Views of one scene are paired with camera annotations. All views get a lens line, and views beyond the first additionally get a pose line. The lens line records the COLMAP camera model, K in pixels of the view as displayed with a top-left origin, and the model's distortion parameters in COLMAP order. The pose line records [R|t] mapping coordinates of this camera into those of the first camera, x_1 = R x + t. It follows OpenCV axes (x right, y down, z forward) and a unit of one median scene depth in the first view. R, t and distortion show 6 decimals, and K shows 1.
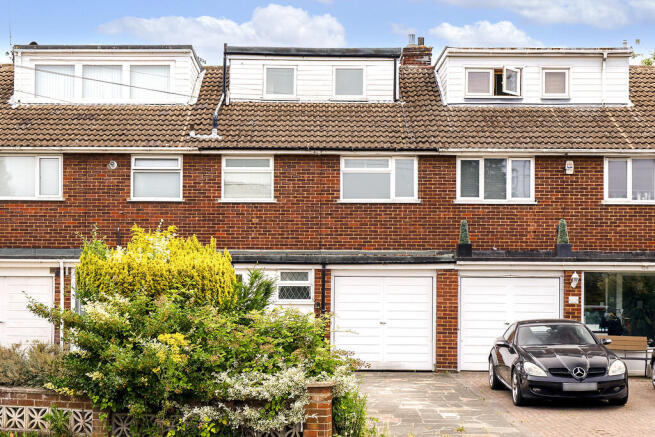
lens RADIAL K [[661.2, 0, 328.4], [0, 661.2, 215.4], [0, 0, 1]] dist [0.014076, 0.000000]
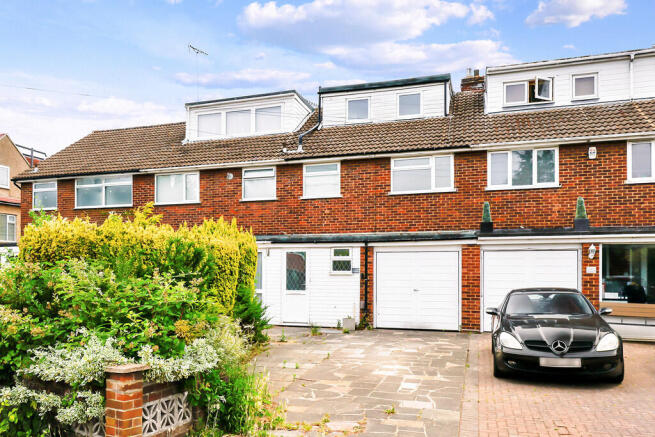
lens RADIAL K [[437.5, 0, 326.5], [0, 437.5, 229.1], [0, 0, 1]] dist [0.003891, -0.000095]
pose [[0.969037, -0.027545, -0.245374, 0.103675], [0.033660, 0.999218, 0.020762, 0.025356], [0.244610, -0.028378, 0.969206, 0.163283]]
